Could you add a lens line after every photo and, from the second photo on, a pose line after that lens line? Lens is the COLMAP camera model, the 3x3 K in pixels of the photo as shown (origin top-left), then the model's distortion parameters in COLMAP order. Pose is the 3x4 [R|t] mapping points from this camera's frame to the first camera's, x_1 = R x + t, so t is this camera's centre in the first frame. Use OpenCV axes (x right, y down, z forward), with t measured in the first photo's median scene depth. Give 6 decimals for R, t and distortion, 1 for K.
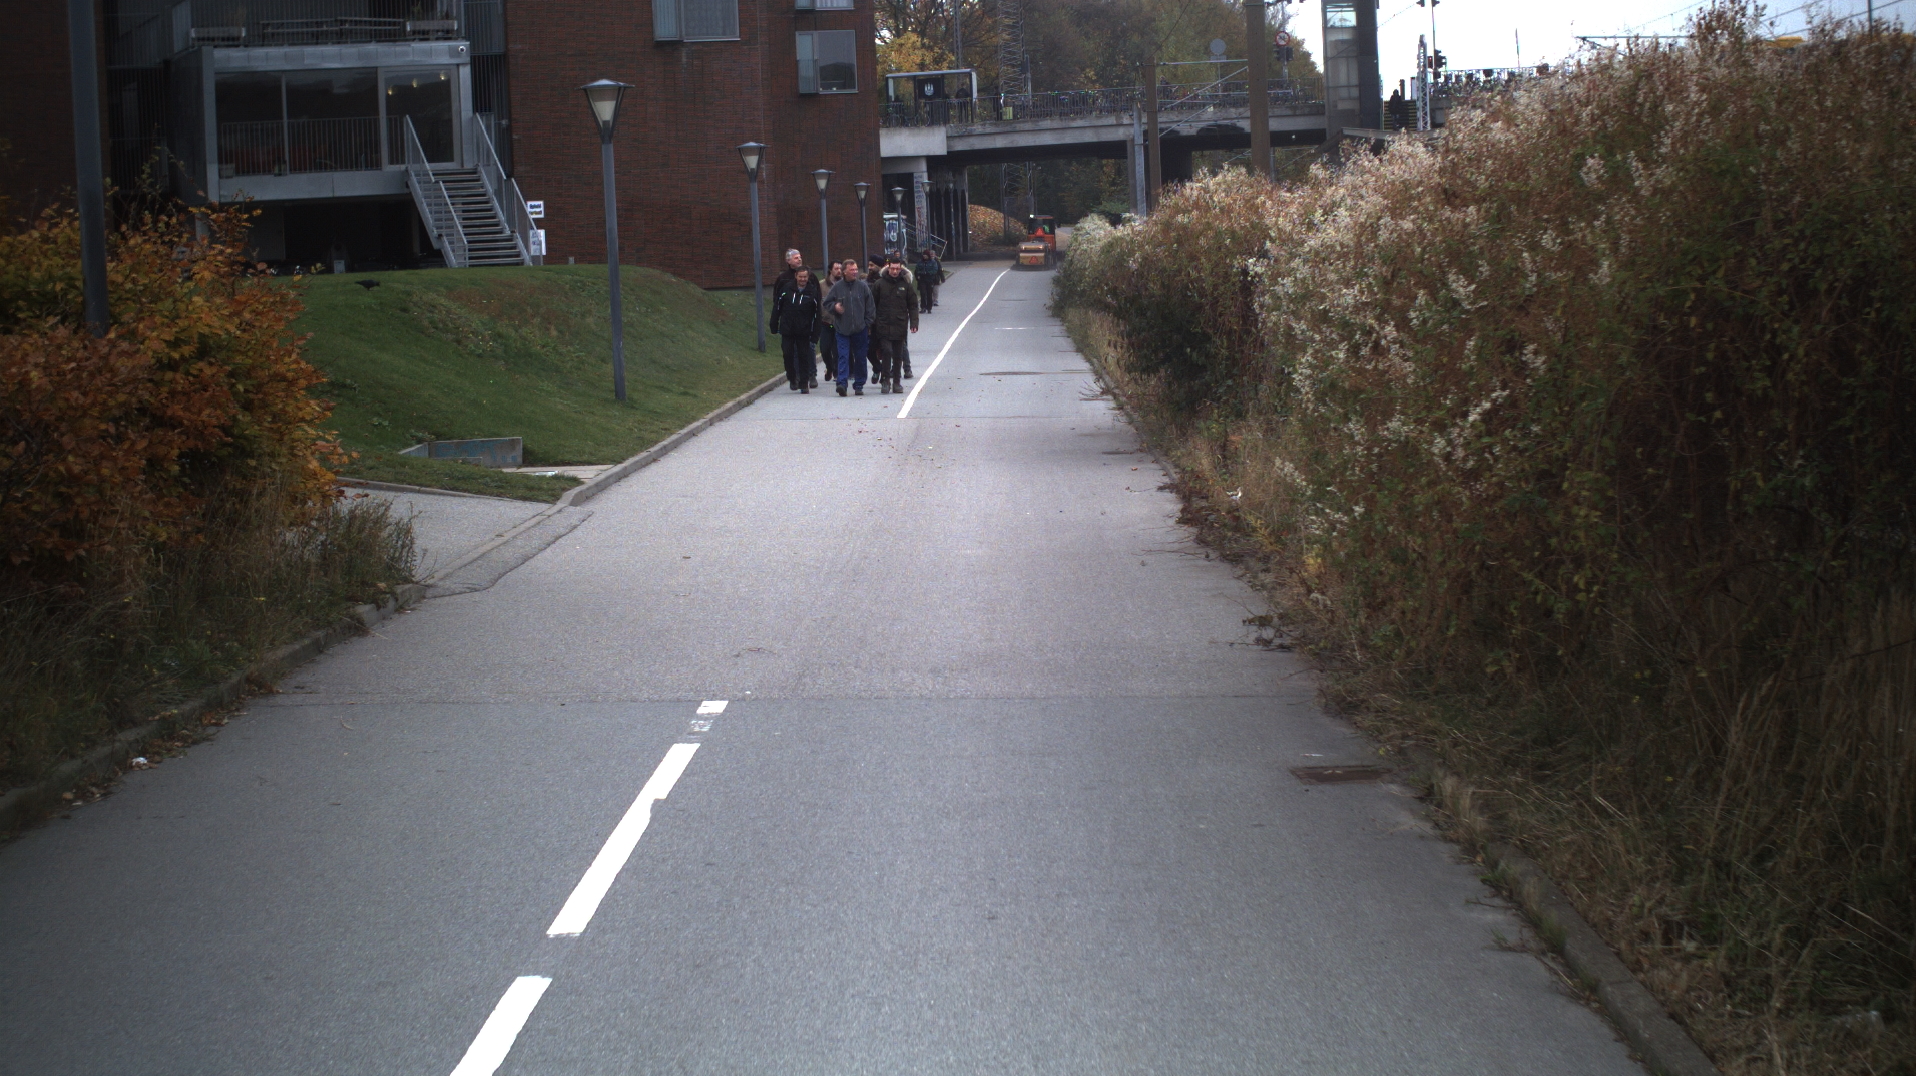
lens RADIAL K [[3382.9, 0, 958.0], [0, 3382.9, 538.0], [0, 0, 1]] dist [-0.299930, 0.191450]
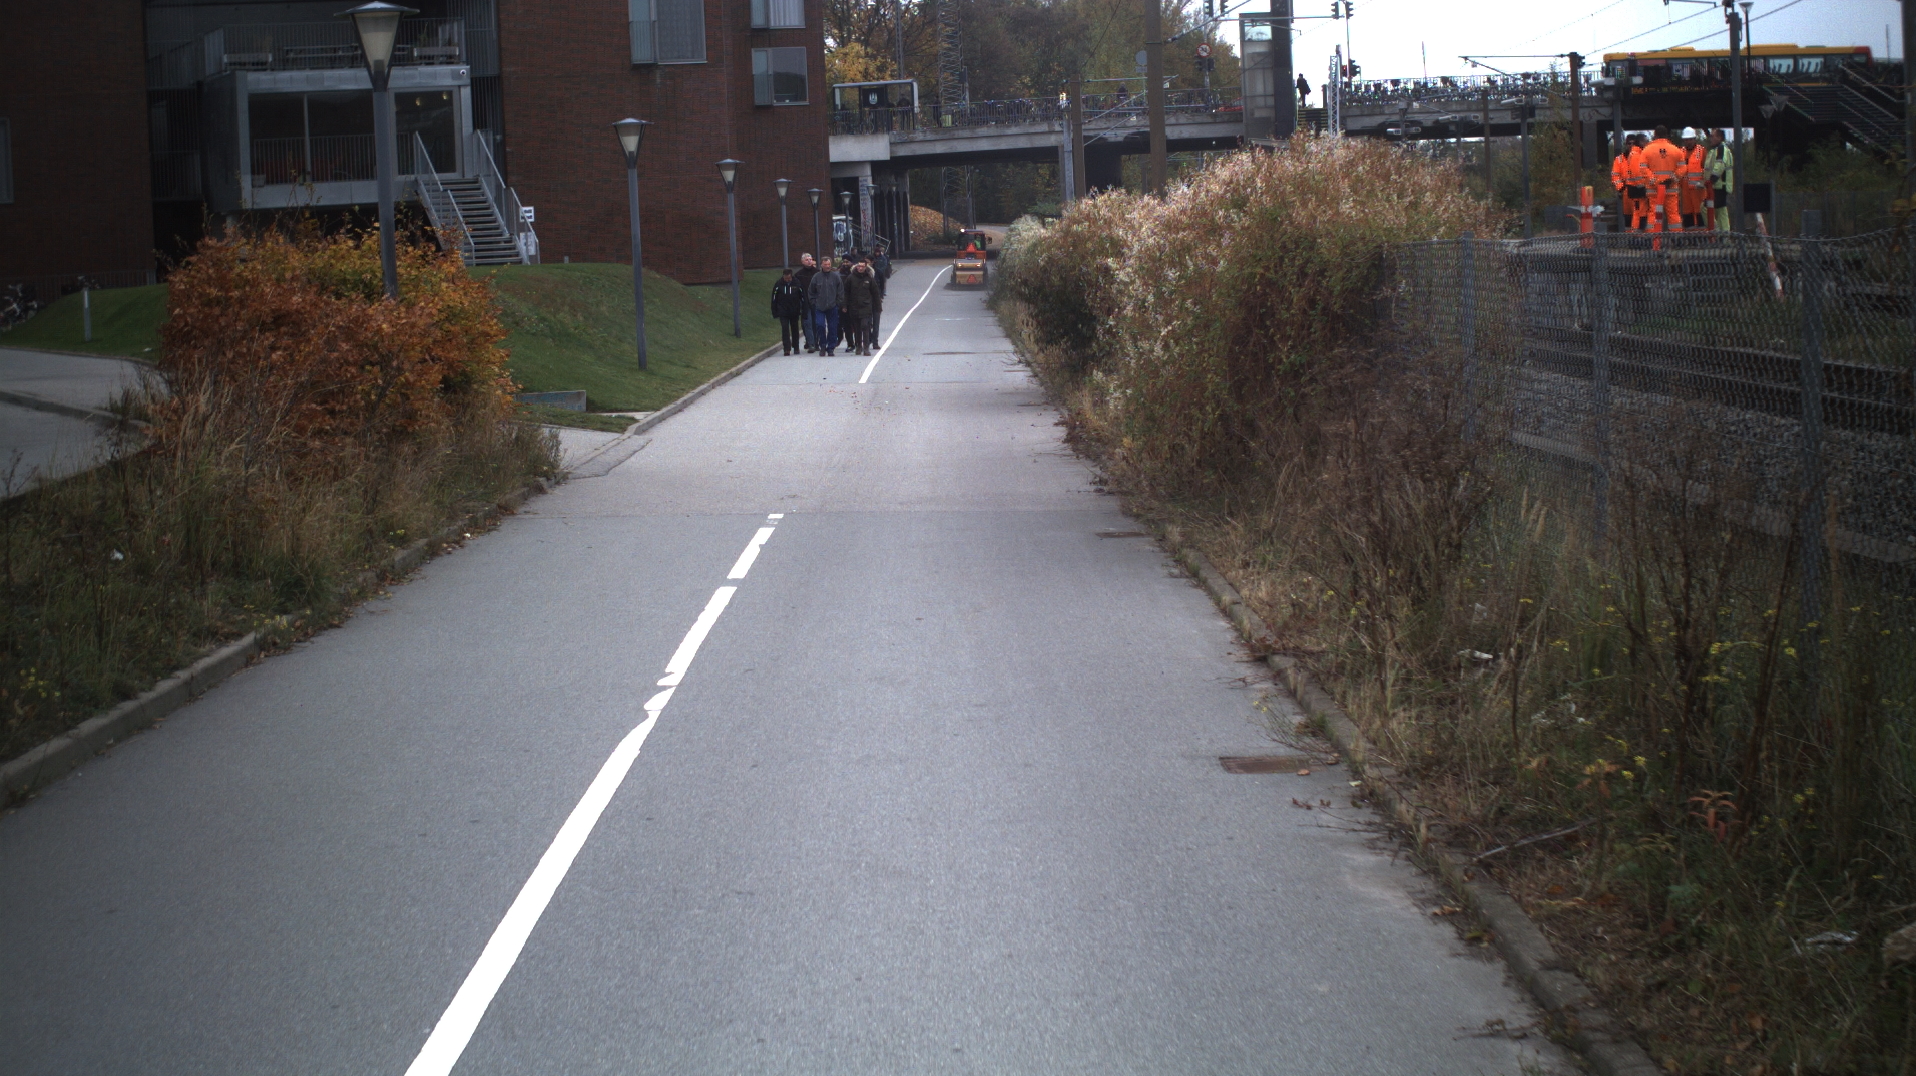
lens RADIAL K [[3382.9, 0, 958.0], [0, 3382.9, 538.0], [0, 0, 1]] dist [-0.299930, 0.191450]
pose [[0.999842, -0.002542, 0.017576, -0.001599], [0.002531, 0.999997, 0.000670, 0.010623], [-0.017577, -0.000625, 0.999845, -0.132025]]
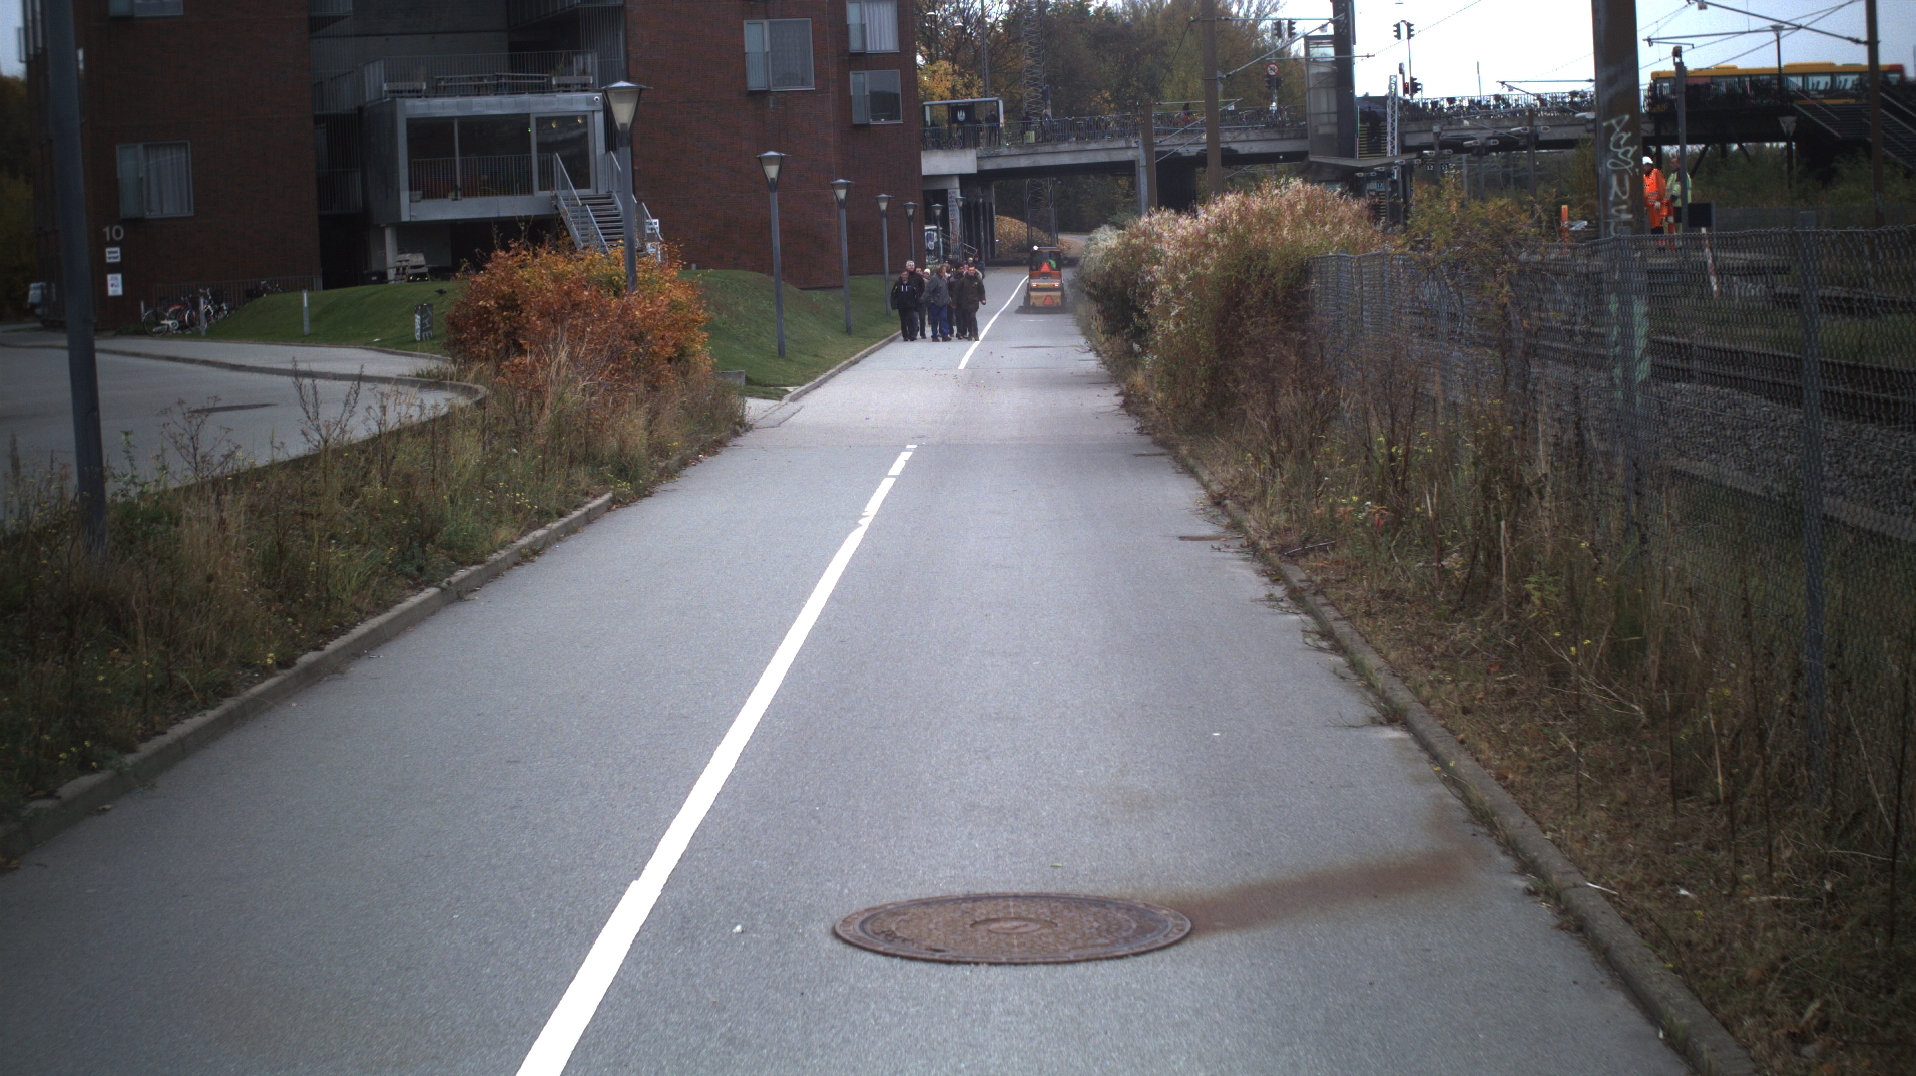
lens RADIAL K [[3382.9, 0, 958.0], [0, 3382.9, 538.0], [0, 0, 1]] dist [-0.299930, 0.191450]
pose [[0.999973, -0.001892, -0.007105, -0.003635], [0.001882, 0.999997, -0.001518, 0.021380], [0.007107, 0.001505, 0.999974, -0.263580]]
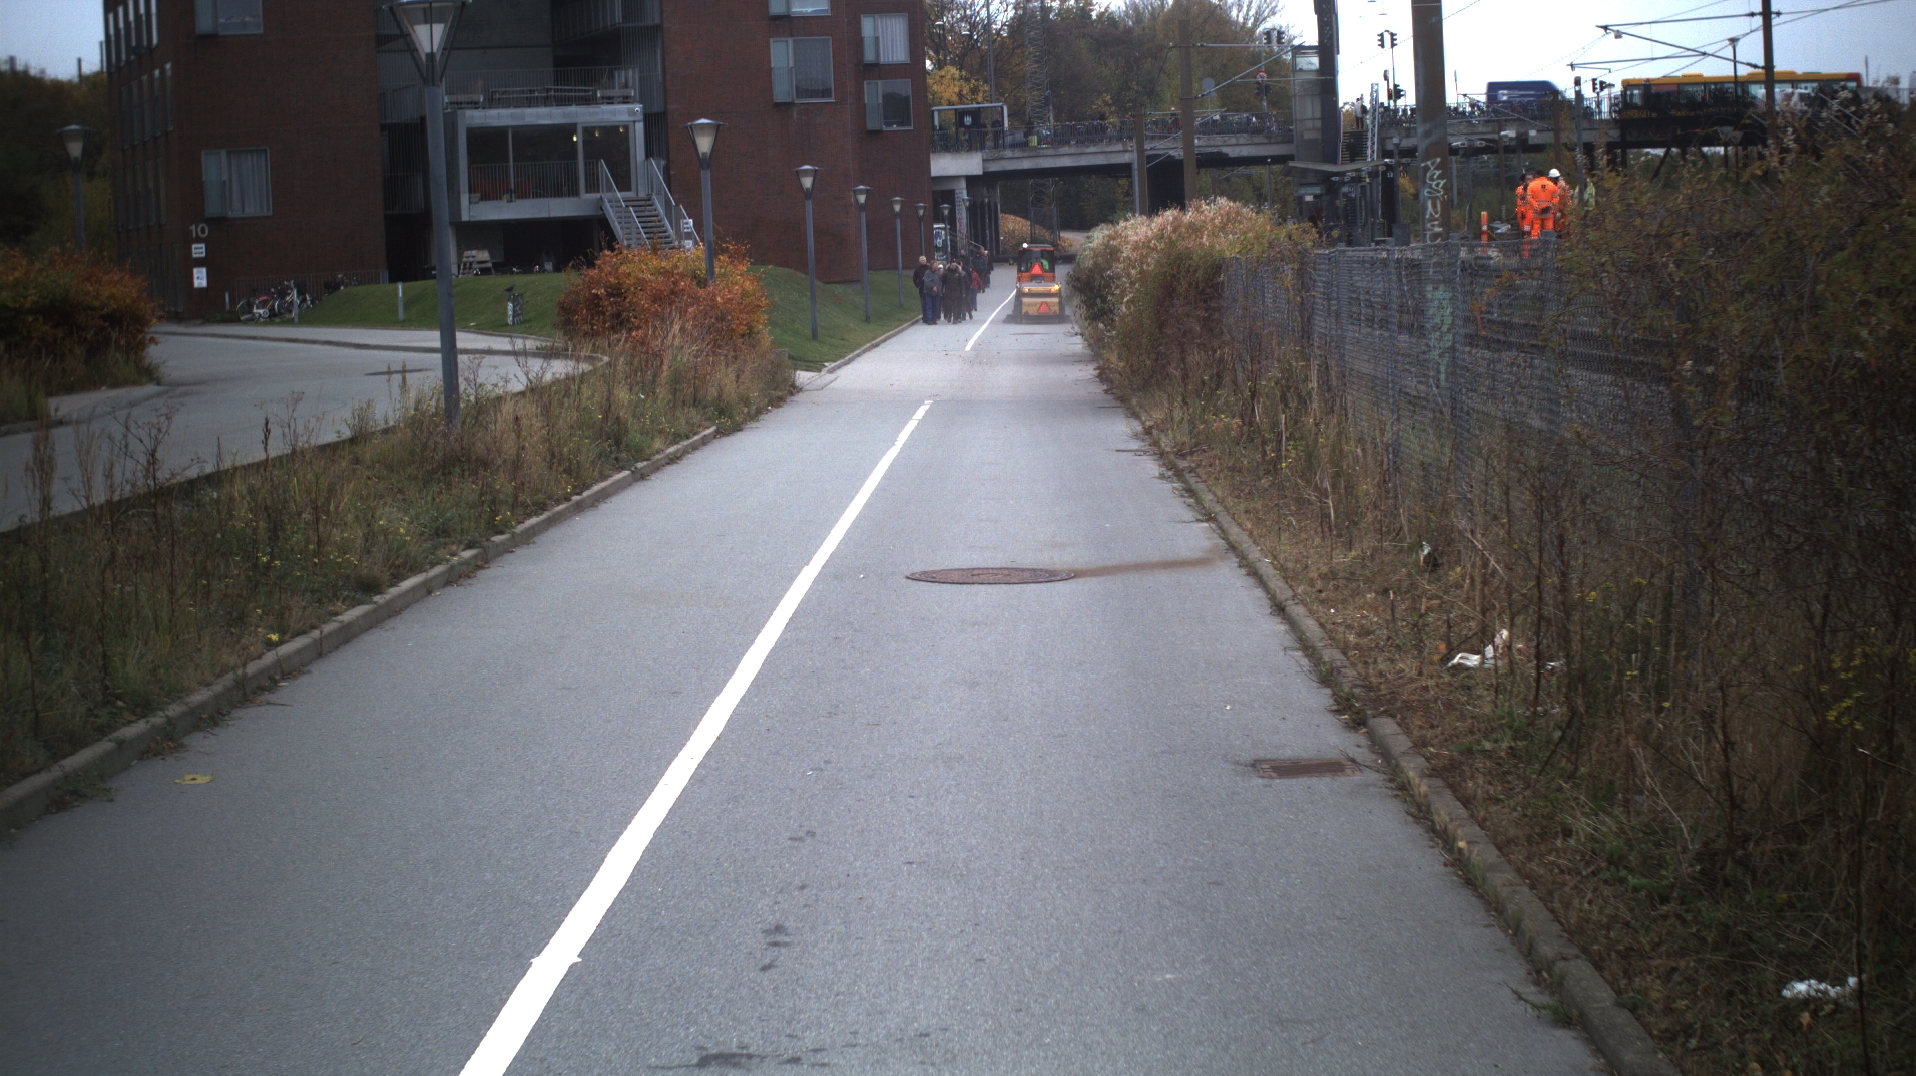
lens RADIAL K [[3382.9, 0, 958.0], [0, 3382.9, 538.0], [0, 0, 1]] dist [-0.299930, 0.191450]
pose [[0.999961, 0.000286, -0.008823, -0.002801], [-0.000288, 1.000000, -0.000229, 0.031858], [0.008823, 0.000231, 0.999961, -0.395366]]
